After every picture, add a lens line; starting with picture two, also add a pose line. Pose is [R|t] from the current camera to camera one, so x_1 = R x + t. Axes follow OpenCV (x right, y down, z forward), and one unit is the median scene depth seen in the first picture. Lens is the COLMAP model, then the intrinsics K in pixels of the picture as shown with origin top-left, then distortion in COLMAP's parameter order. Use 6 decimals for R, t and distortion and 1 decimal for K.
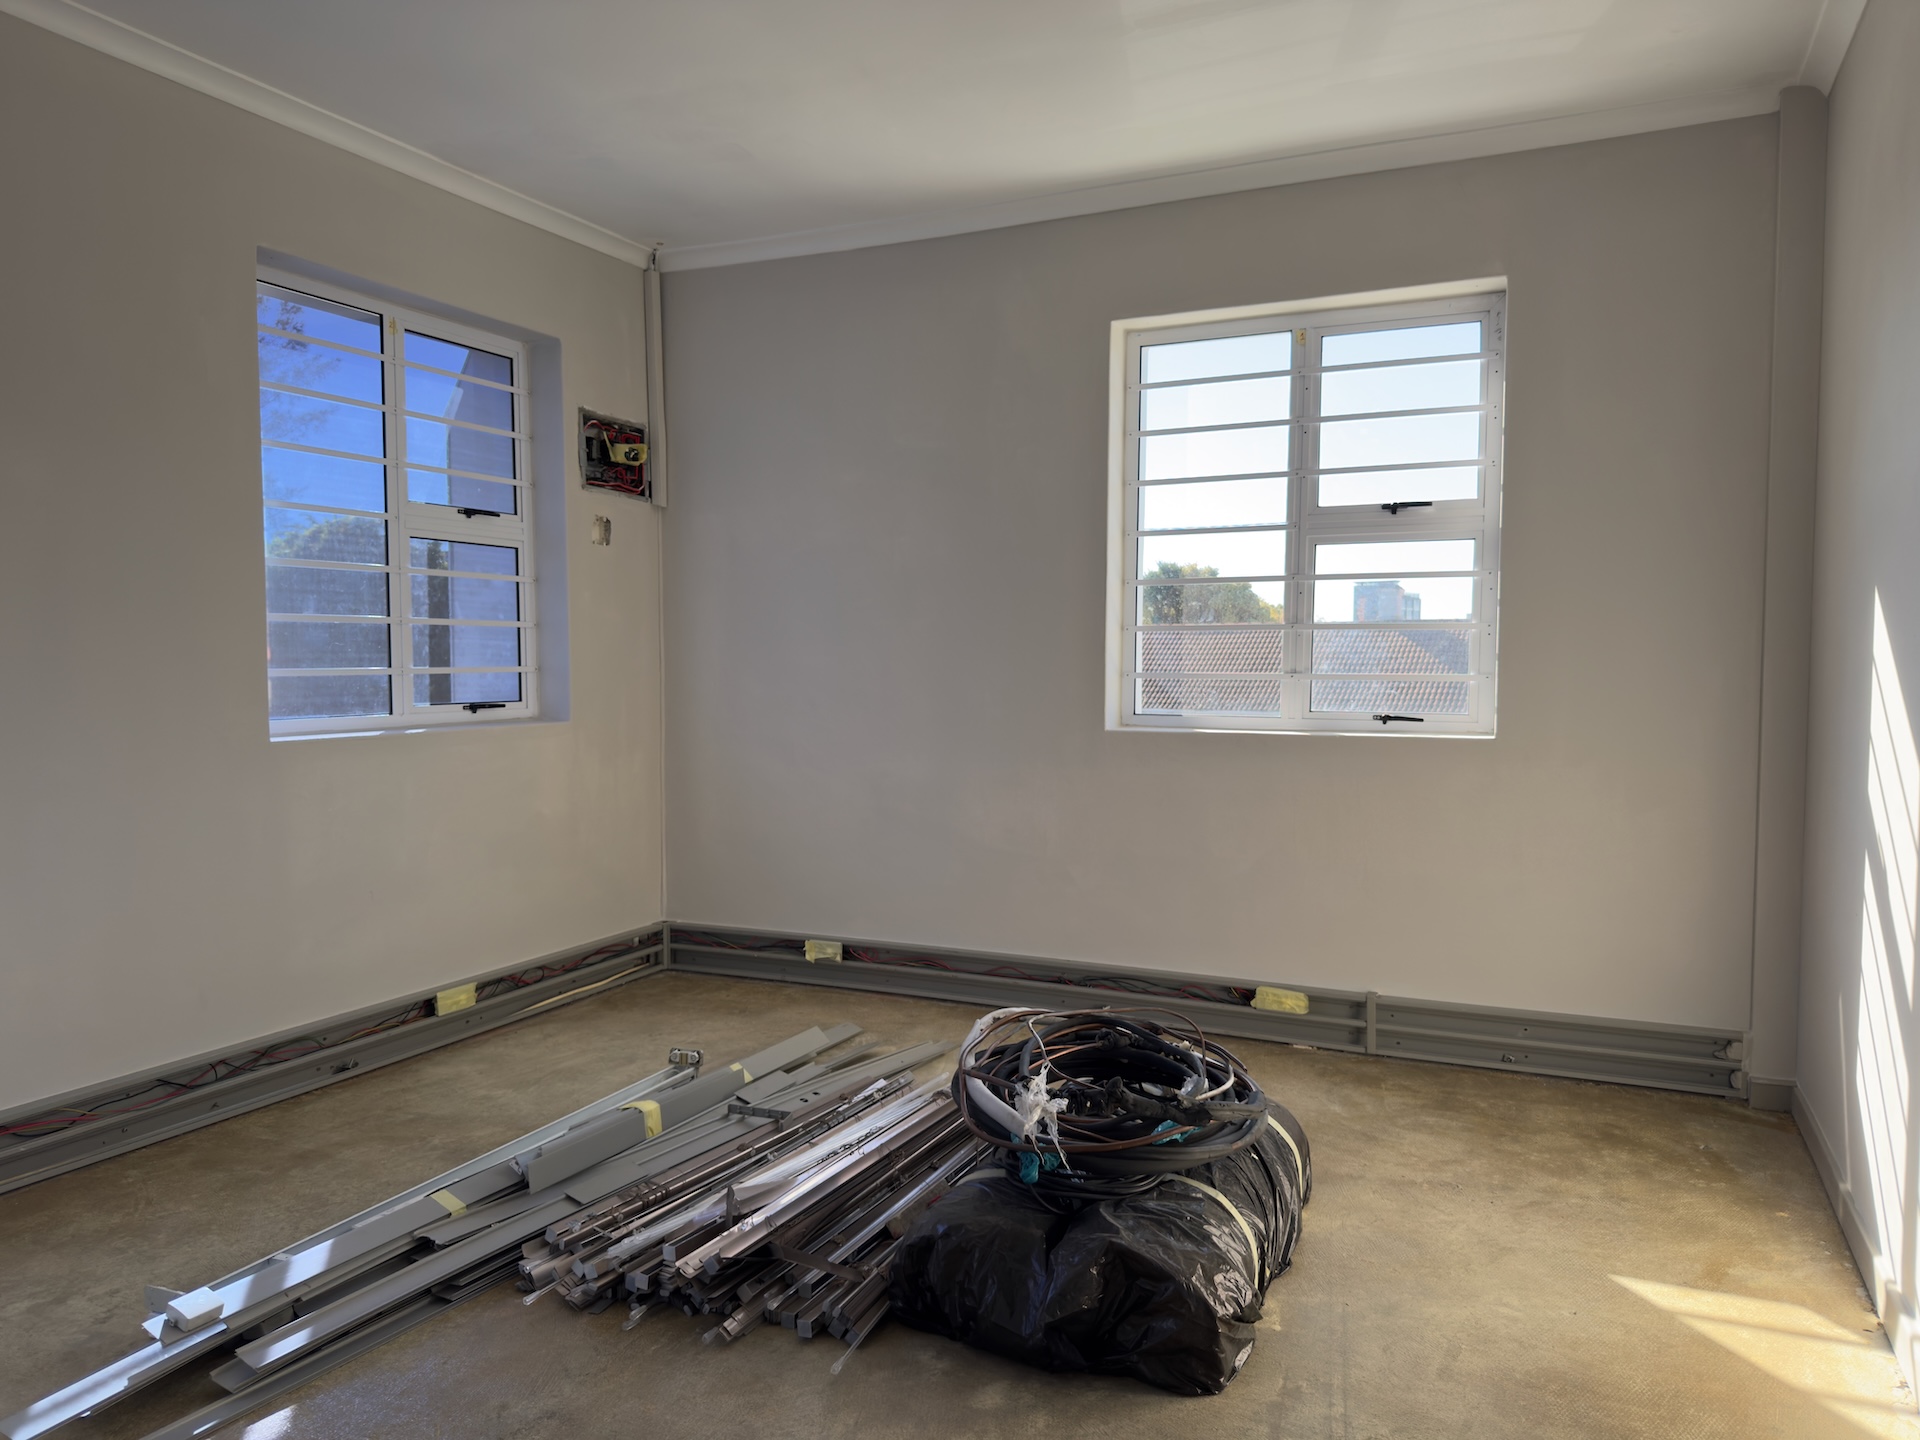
lens RADIAL K [[1404.9, 0, 960.0], [0, 1404.9, 720.0], [0, 0, 1]] dist [0.057884, -0.077884]
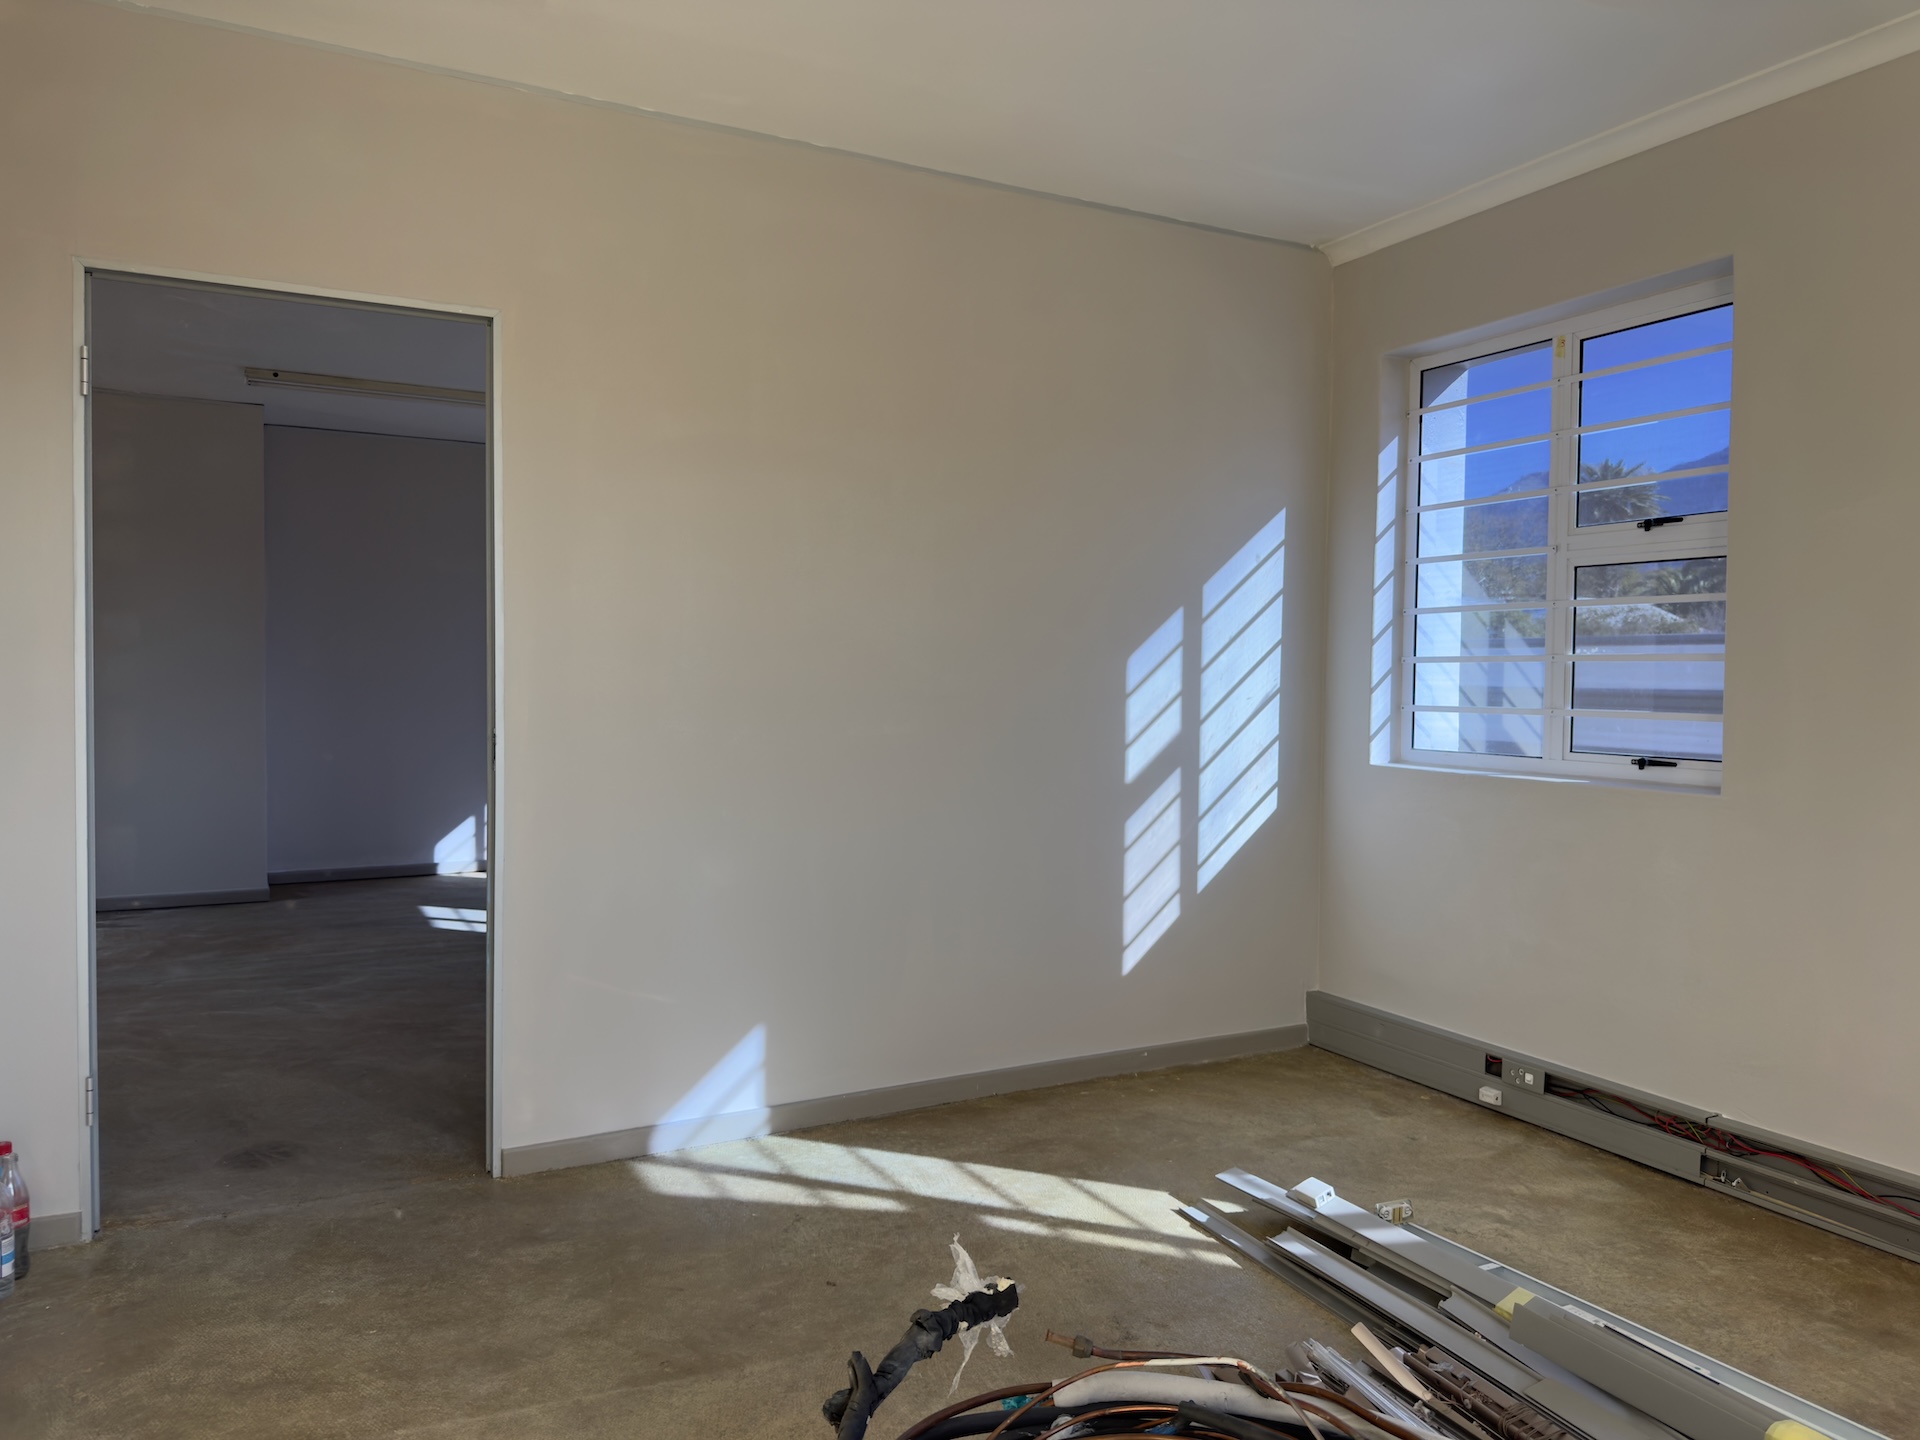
lens RADIAL K [[1404.9, 0, 960.0], [0, 1404.9, 720.0], [0, 0, 1]] dist [0.057884, -0.077884]
pose [[-0.604683, 0.018660, -0.796248, 0.550112], [-0.056293, 0.996224, 0.066096, -0.066558], [0.794474, 0.084790, -0.601349, 1.200004]]
